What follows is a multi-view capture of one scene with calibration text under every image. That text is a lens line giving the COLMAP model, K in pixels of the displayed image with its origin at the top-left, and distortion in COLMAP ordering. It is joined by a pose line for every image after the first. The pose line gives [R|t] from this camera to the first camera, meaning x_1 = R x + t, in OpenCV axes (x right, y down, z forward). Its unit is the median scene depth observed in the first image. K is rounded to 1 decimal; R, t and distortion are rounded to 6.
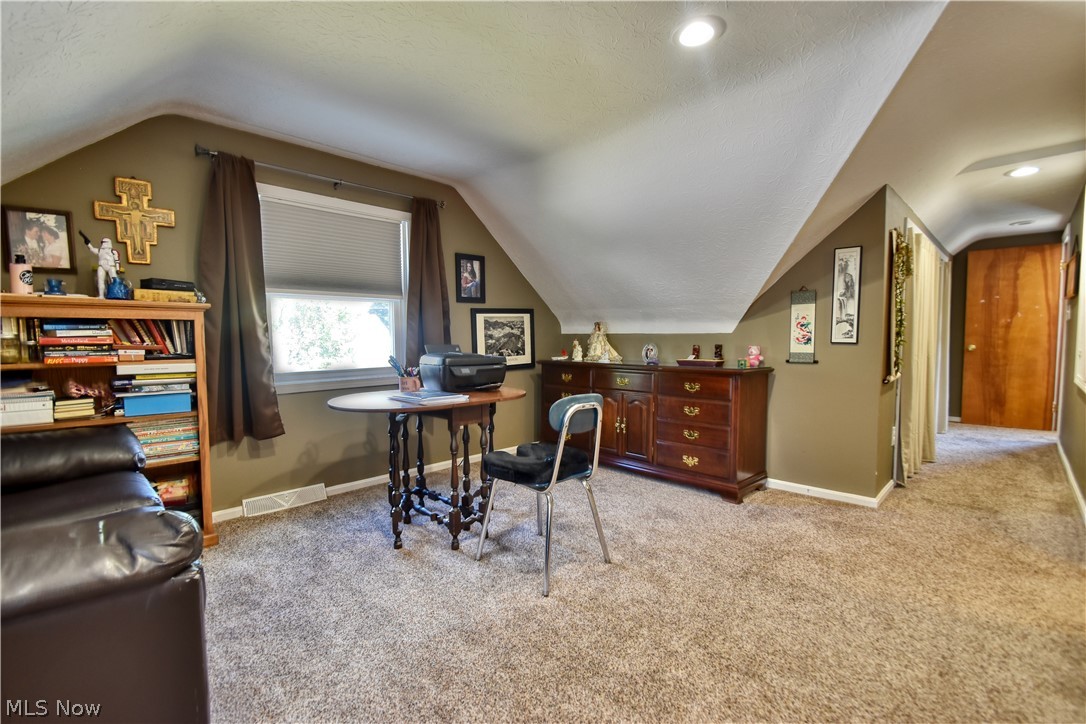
lens RADIAL K [[479.7, 0, 542.0], [0, 479.7, 367.0], [0, 0, 1]] dist [0.002077, -0.009679]
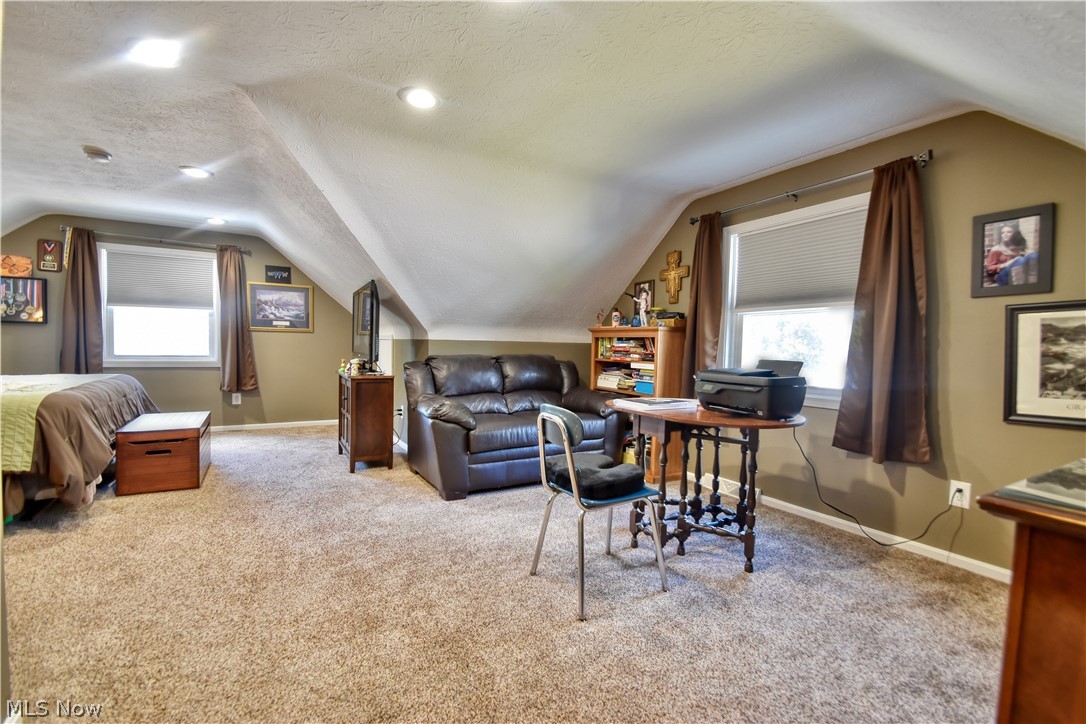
lens RADIAL K [[479.7, 0, 542.0], [0, 479.7, 367.0], [0, 0, 1]] dist [0.002077, -0.009679]
pose [[-0.253266, 0.040929, -0.966530, 0.537519], [-0.080542, 0.994744, 0.063229, -0.042193], [0.964038, 0.093860, -0.248638, 0.625432]]
